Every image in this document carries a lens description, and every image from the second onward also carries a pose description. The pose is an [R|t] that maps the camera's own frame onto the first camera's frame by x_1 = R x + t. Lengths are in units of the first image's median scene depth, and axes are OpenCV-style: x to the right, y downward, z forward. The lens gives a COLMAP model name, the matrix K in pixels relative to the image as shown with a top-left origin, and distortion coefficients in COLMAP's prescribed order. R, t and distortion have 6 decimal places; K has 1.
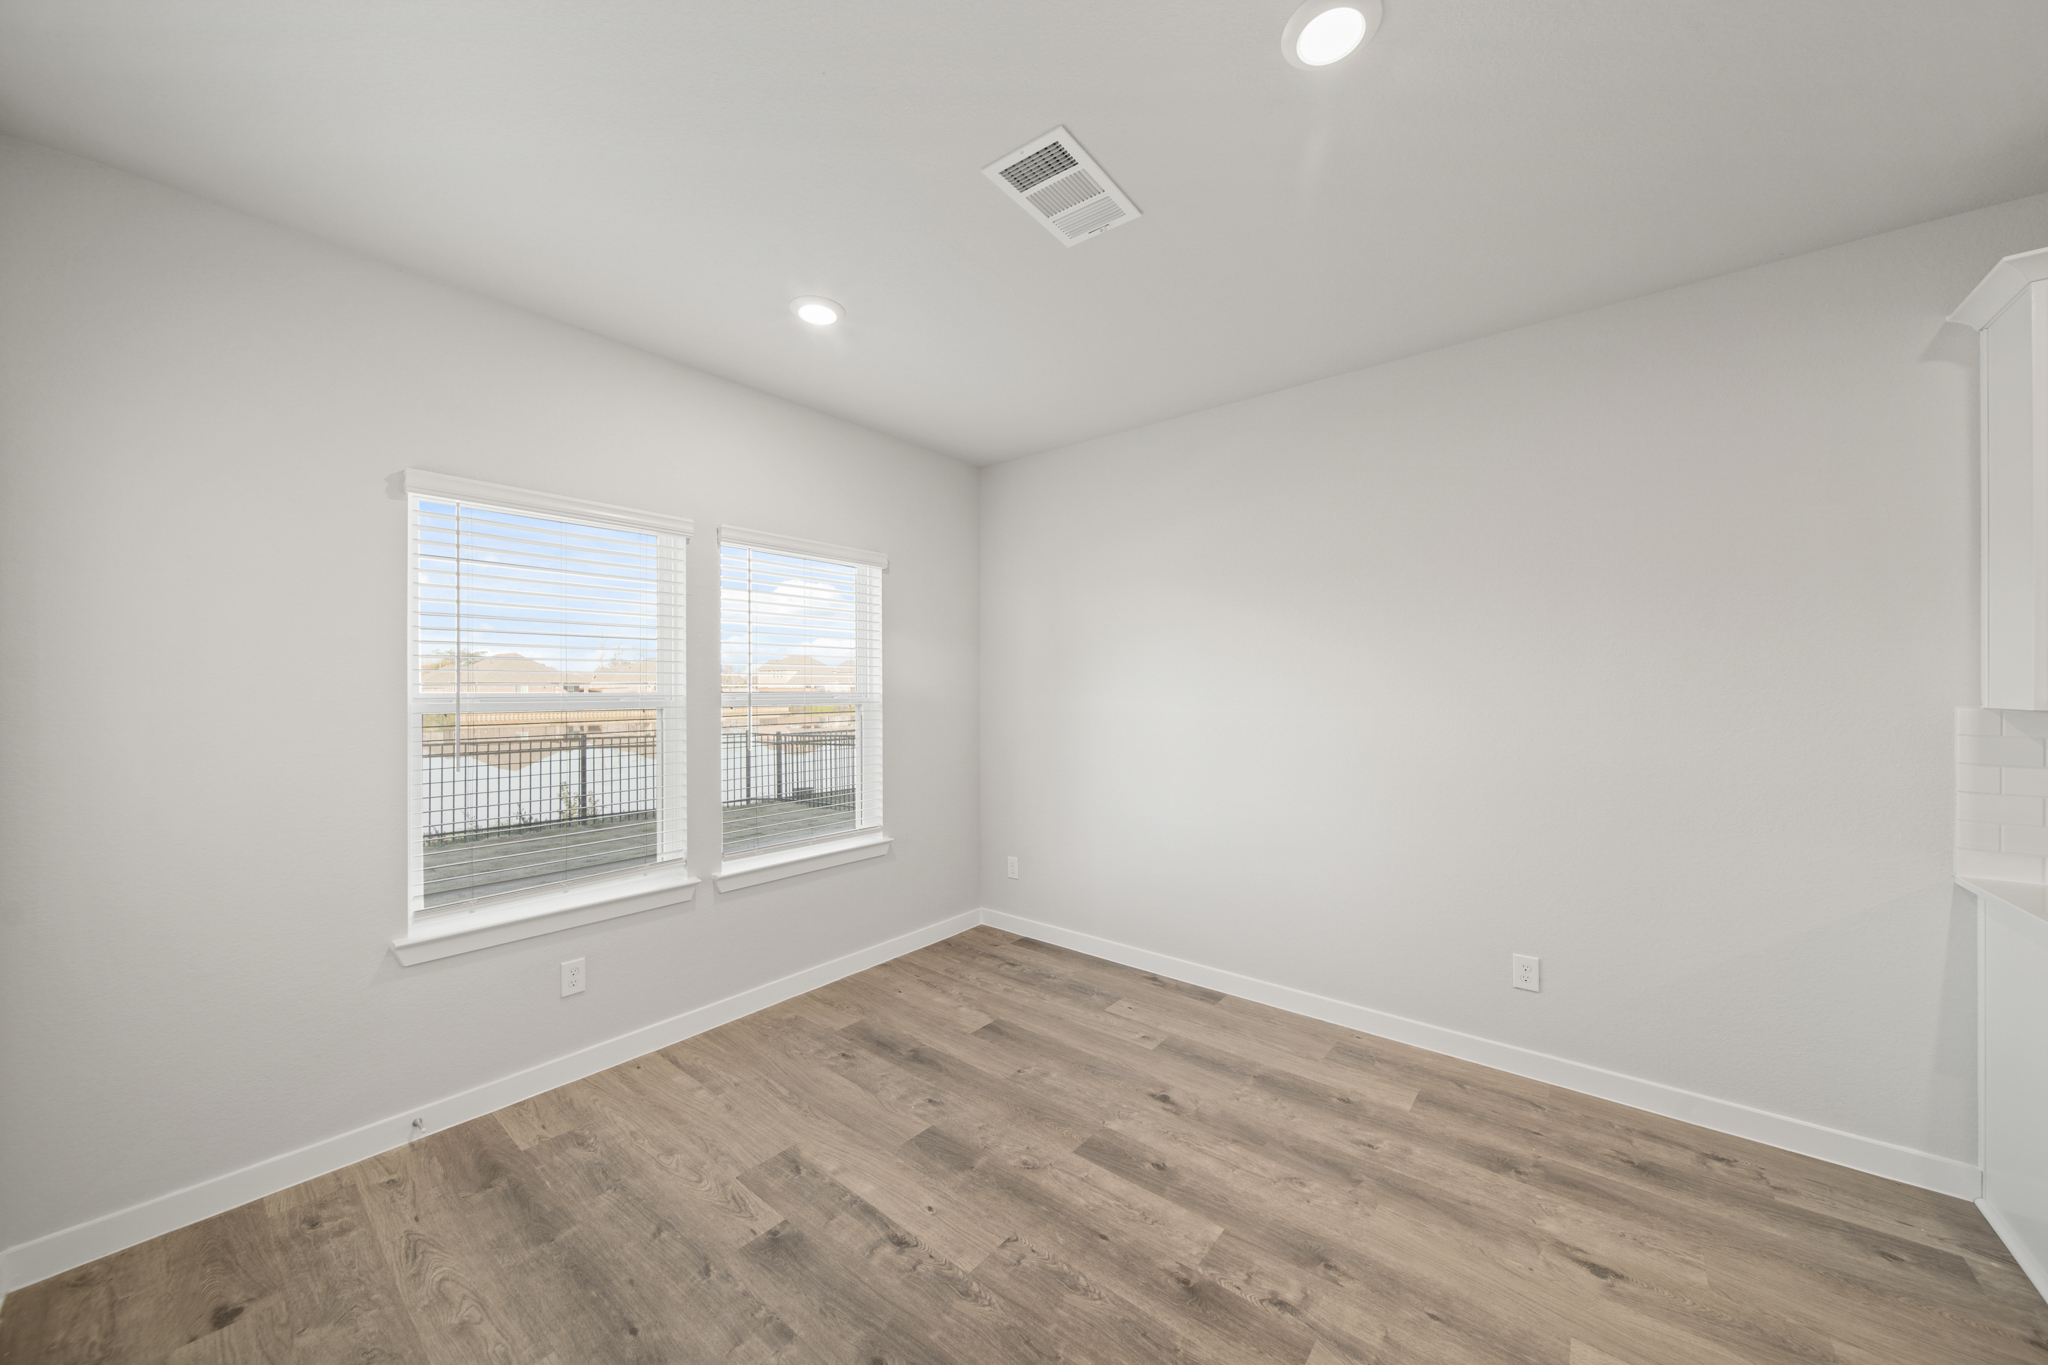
lens RADIAL K [[714.9, 0, 1025.3], [0, 714.9, 687.1], [0, 0, 1]] dist [0.000109, -0.001808]
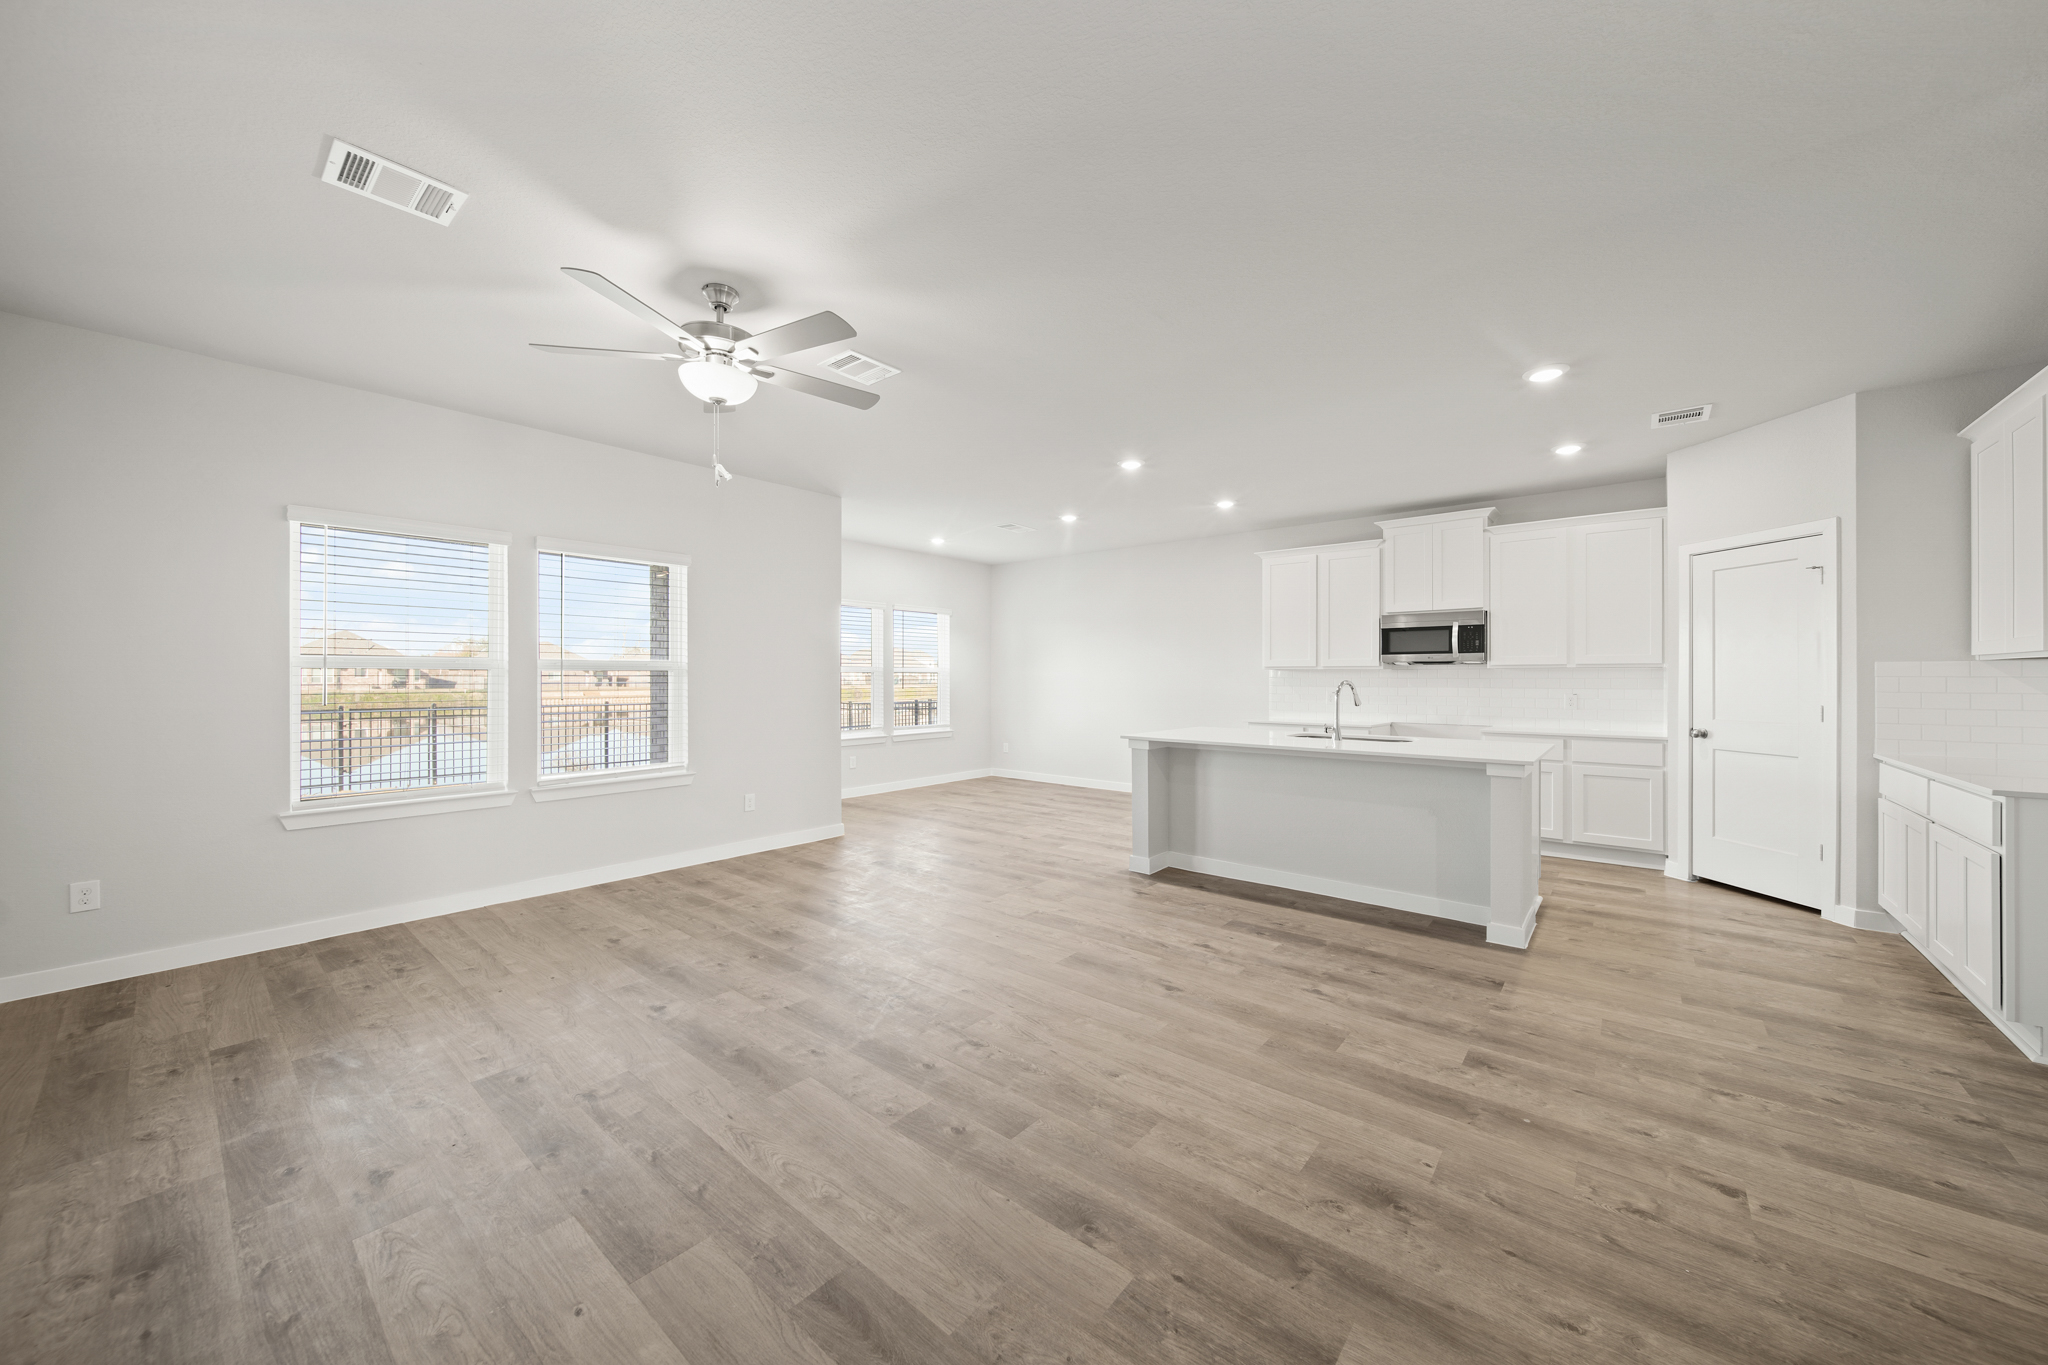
lens RADIAL K [[729.1, 0, 1026.0], [0, 729.1, 677.8], [0, 0, 1]] dist [-0.001764, -0.000383]
pose [[0.999839, 0.004380, -0.017414, 0.094299], [-0.004385, 0.999990, -0.000211, 0.040531], [0.017413, 0.000287, 0.999848, -1.421895]]
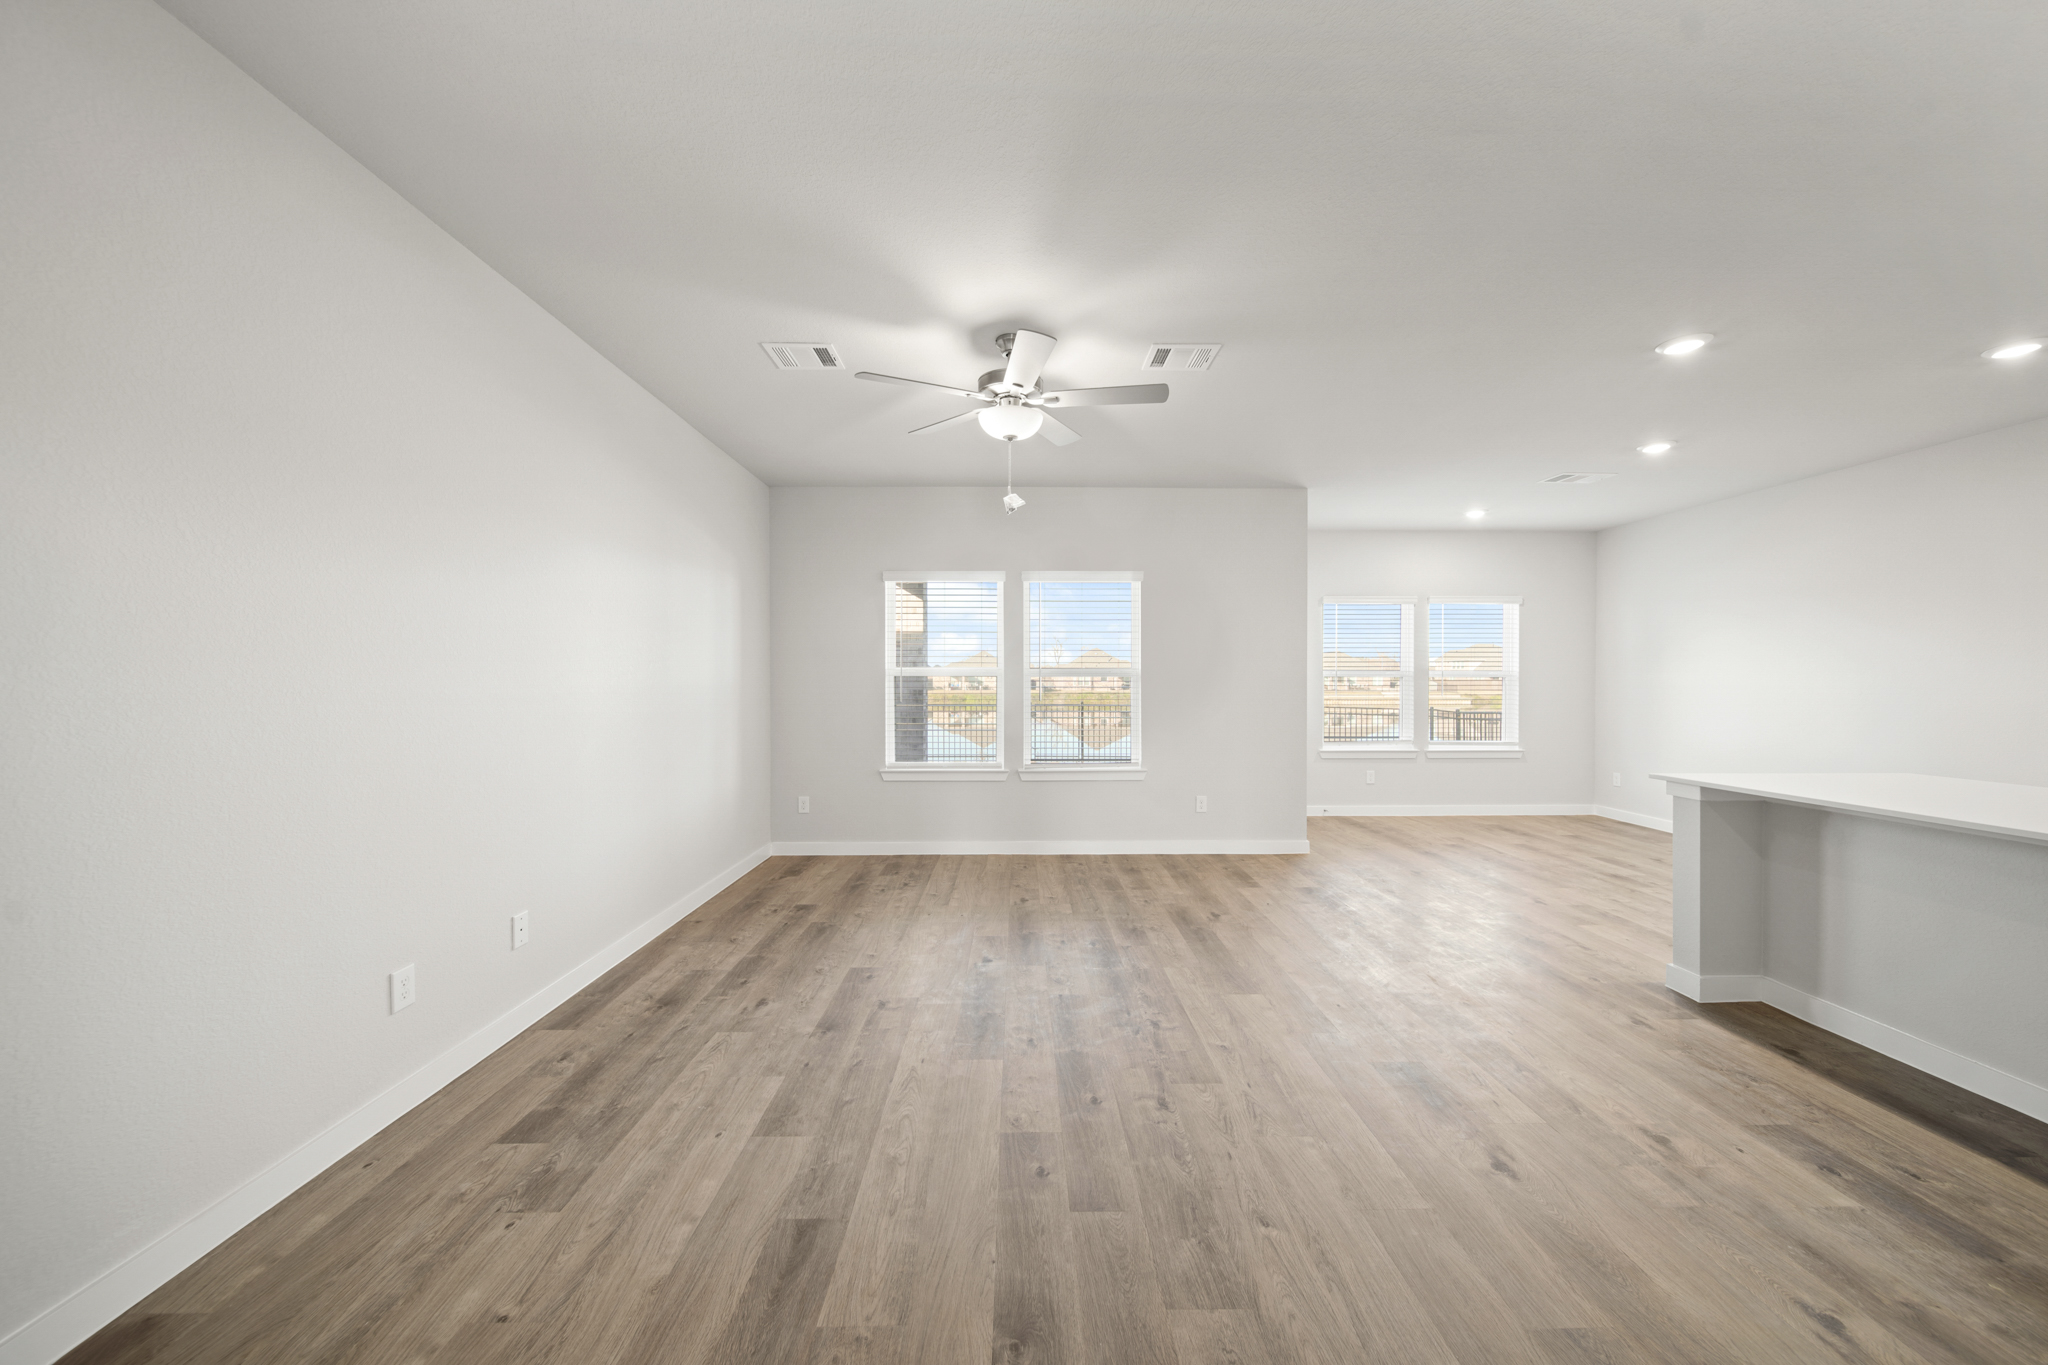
lens RADIAL K [[714.9, 0, 1025.3], [0, 714.9, 687.1], [0, 0, 1]] dist [0.000109, -0.001808]
pose [[0.638433, 0.010607, -0.769604, 0.417571], [-0.003892, 0.999937, 0.010552, 0.036778], [0.769668, -0.003741, 0.638434, -1.194962]]
